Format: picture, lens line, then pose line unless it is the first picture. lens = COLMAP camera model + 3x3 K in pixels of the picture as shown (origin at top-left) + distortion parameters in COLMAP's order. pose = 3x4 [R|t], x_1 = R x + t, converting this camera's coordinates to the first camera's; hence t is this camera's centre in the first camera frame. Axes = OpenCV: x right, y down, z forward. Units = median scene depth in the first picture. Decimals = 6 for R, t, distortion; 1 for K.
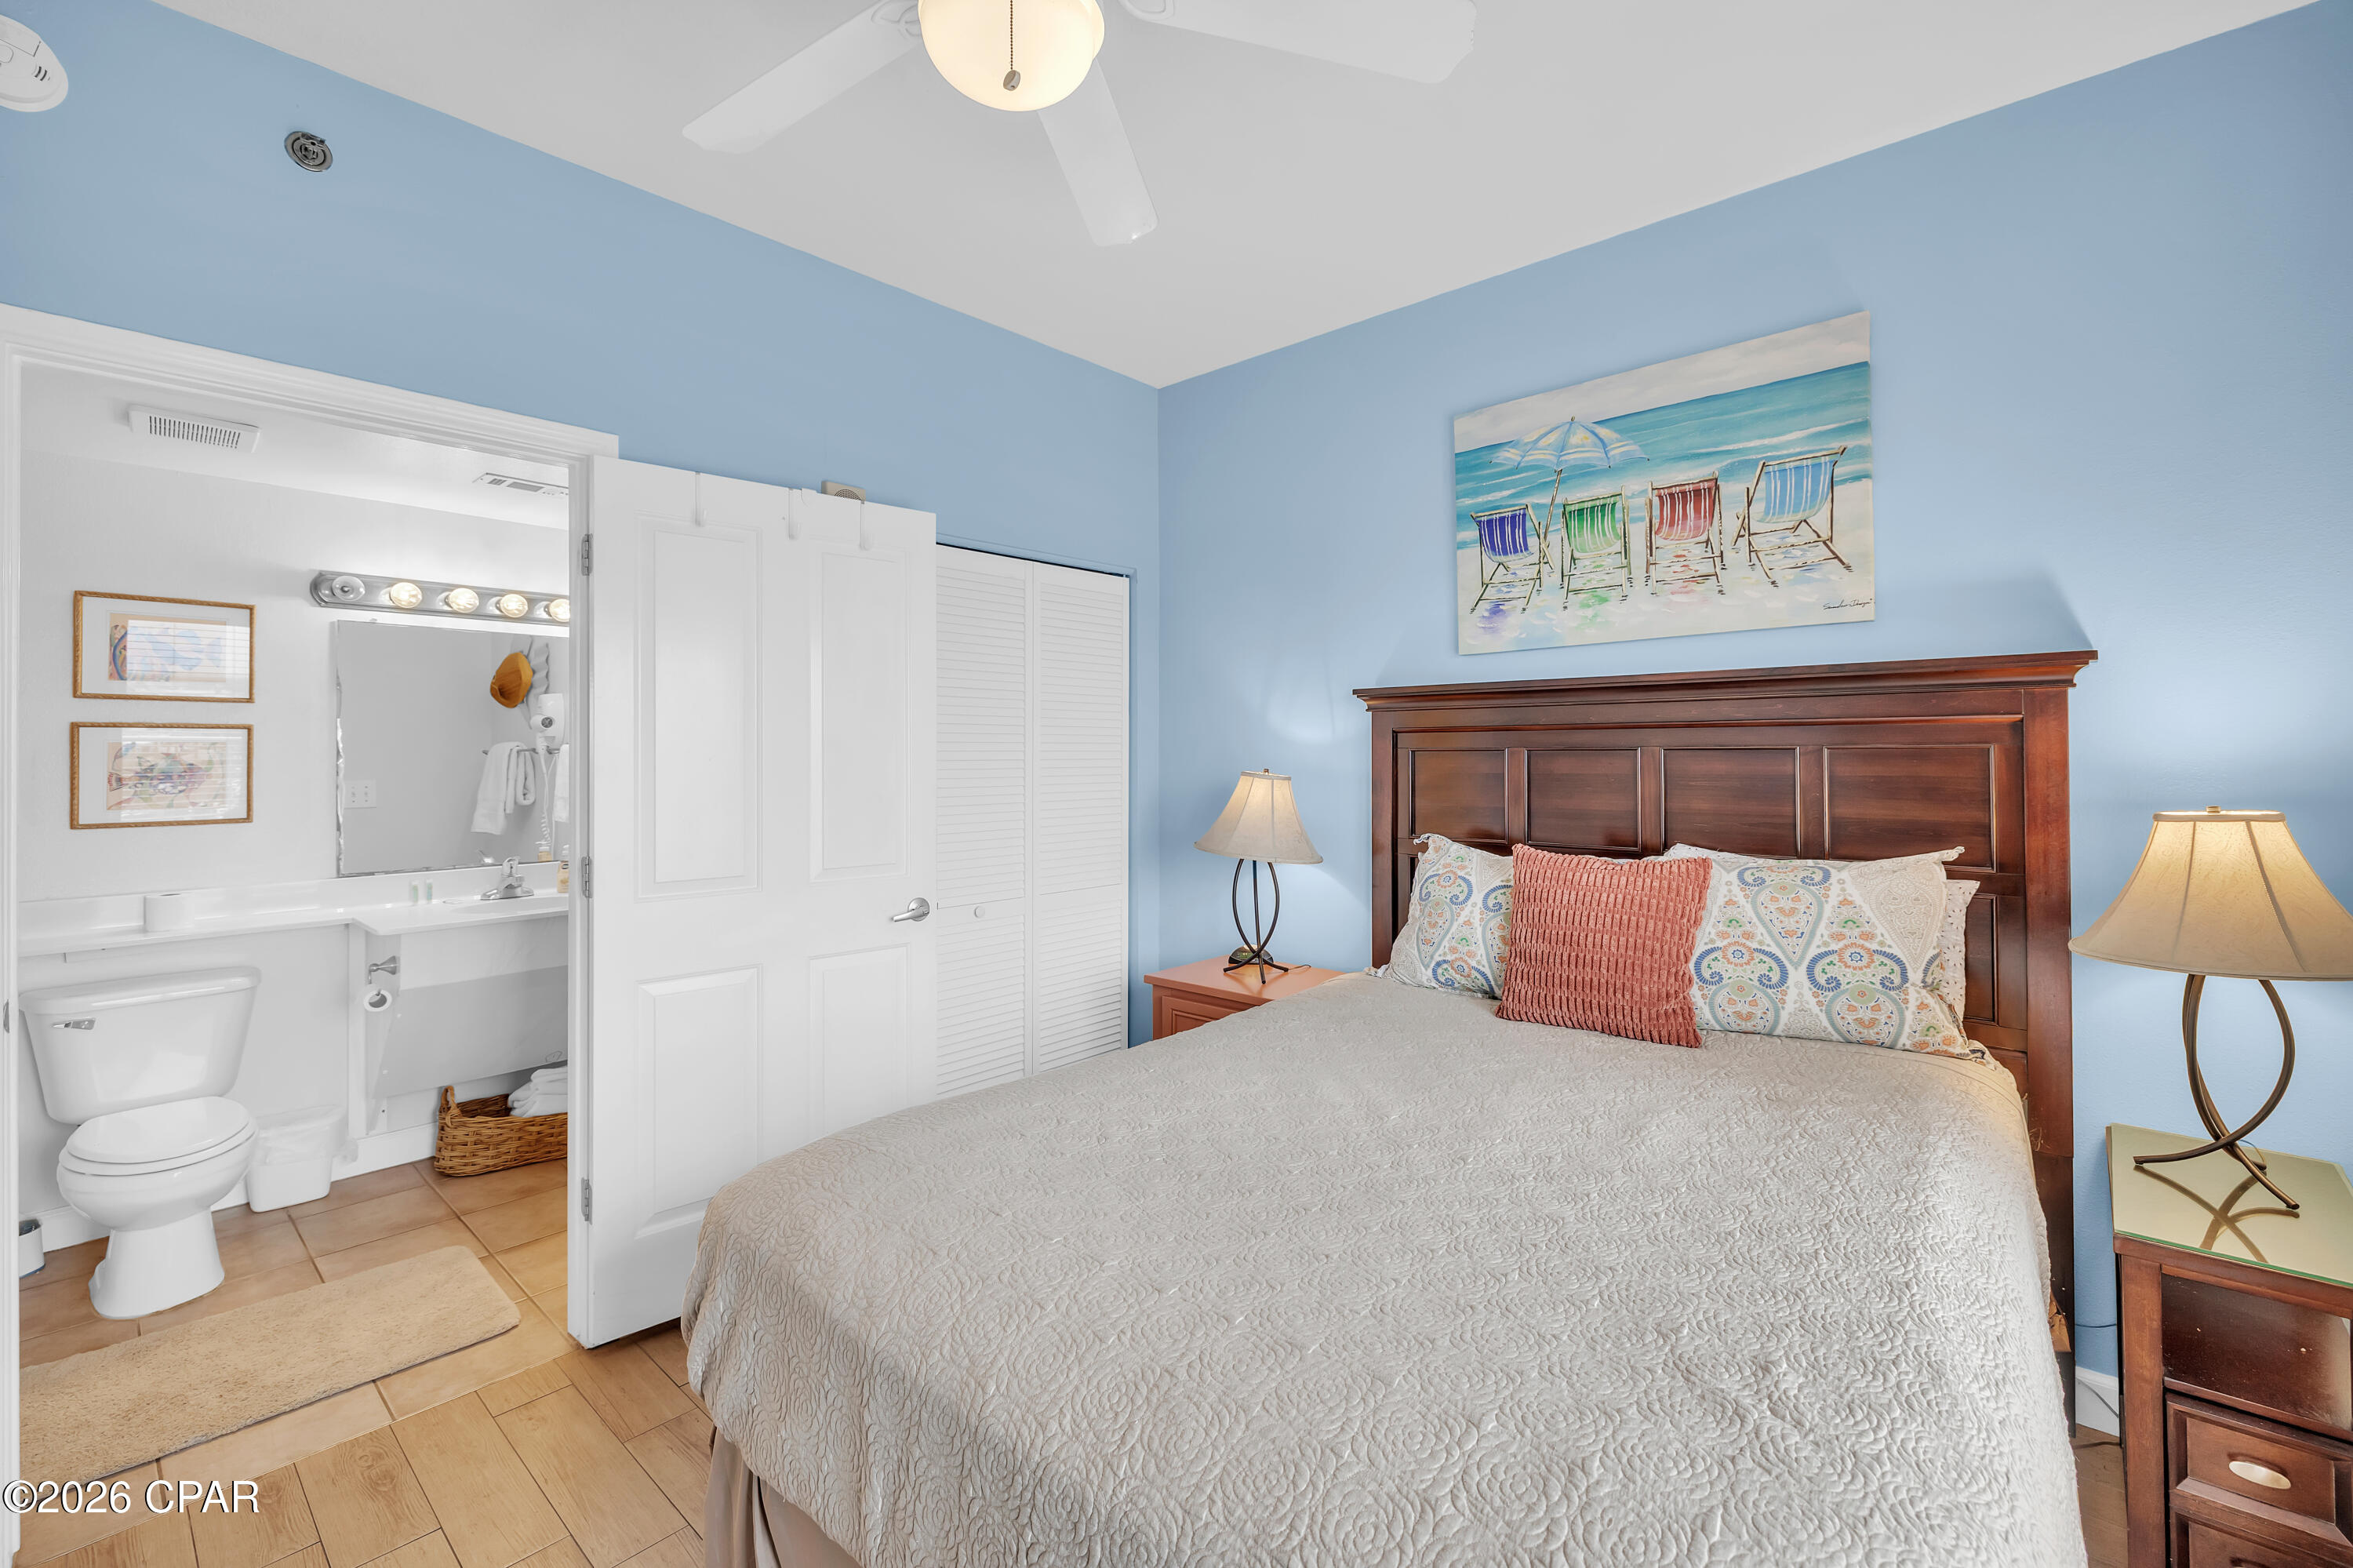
lens RADIAL K [[1009.4, 0, 1185.4], [0, 1009.4, 746.0], [0, 0, 1]] dist [0.000199, 0.000142]
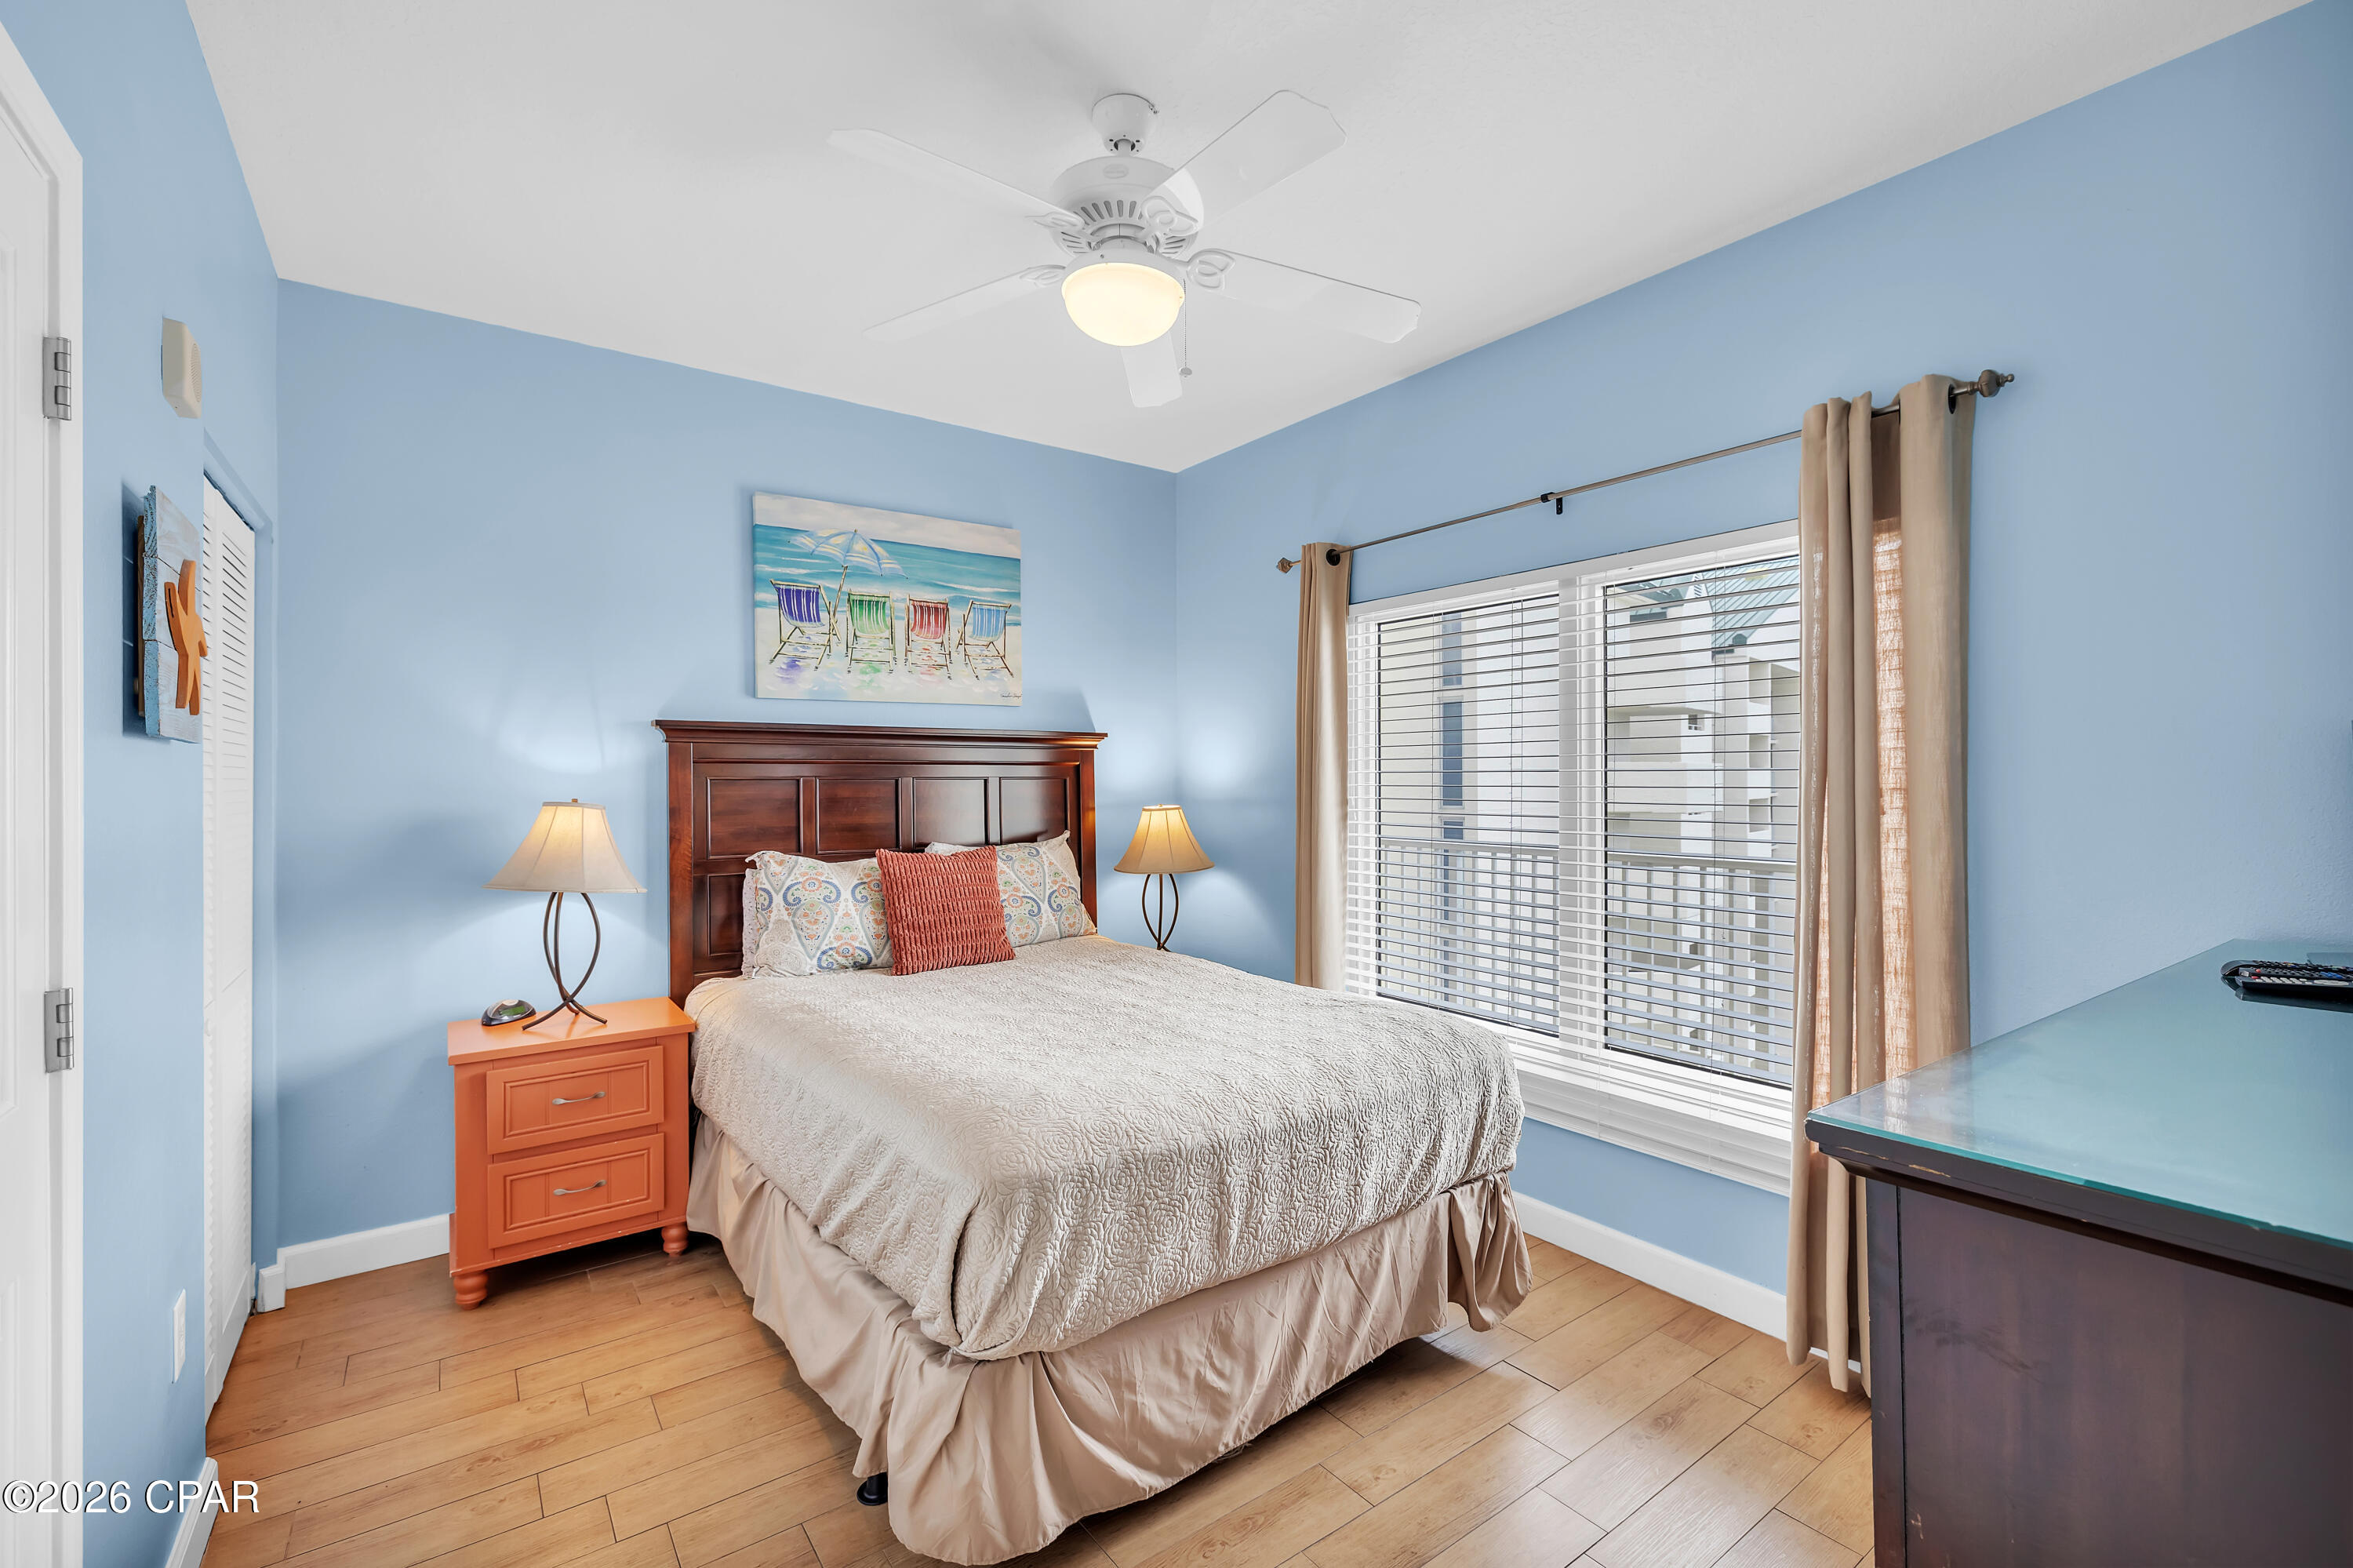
lens RADIAL K [[1004.0, 0, 1174.9], [0, 1004.0, 779.0], [0, 0, 1]] dist [-0.000403, -0.000124]
pose [[0.213299, 0.003637, 0.976980, -0.845747], [-0.006078, 0.999979, -0.002396, 0.004025], [-0.976968, -0.005427, 0.213316, 0.313638]]
